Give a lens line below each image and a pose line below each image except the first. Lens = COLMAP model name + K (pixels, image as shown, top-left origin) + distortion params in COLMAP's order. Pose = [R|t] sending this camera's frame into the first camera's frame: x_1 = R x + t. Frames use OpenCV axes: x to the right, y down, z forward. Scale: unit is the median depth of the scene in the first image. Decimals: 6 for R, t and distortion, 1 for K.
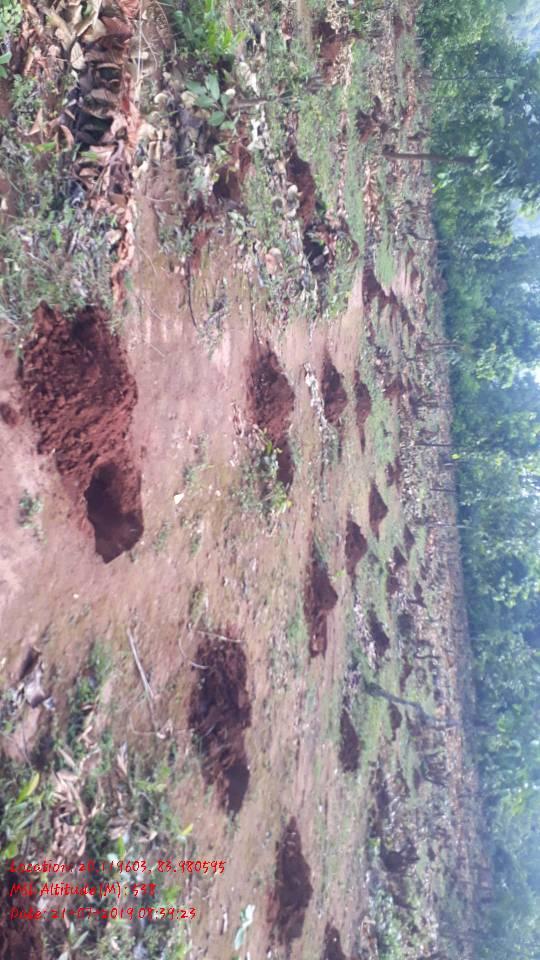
lens RADIAL K [[751.5, 0, 270.0], [0, 751.5, 480.0], [0, 0, 1]] dist [0.000266, -0.000984]
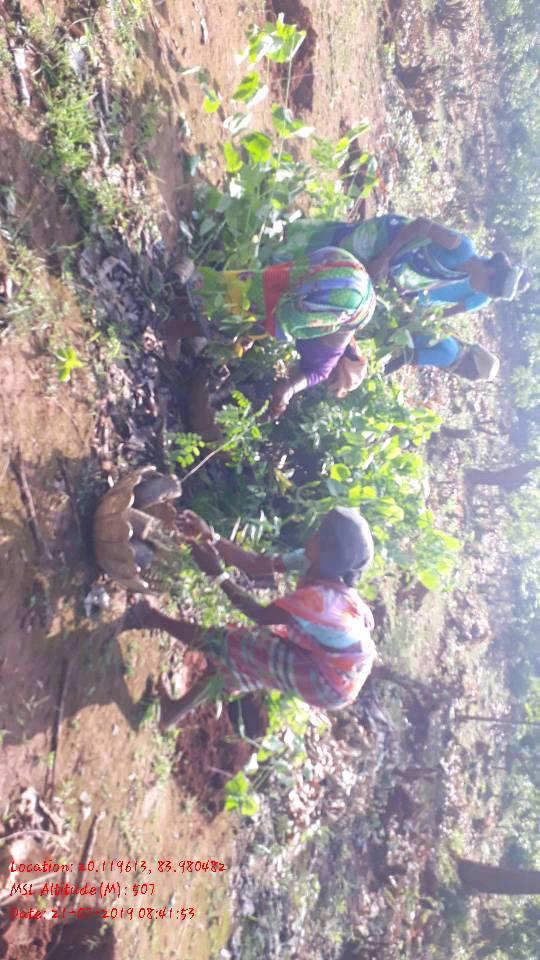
lens RADIAL K [[751.5, 0, 270.0], [0, 751.5, 480.0], [0, 0, 1]] dist [0.000266, -0.000984]
pose [[0.982756, -0.163767, -0.085855, -0.001110], [0.174697, 0.670178, 0.721348, 0.166377], [-0.060595, -0.723907, 0.687231, 0.056928]]
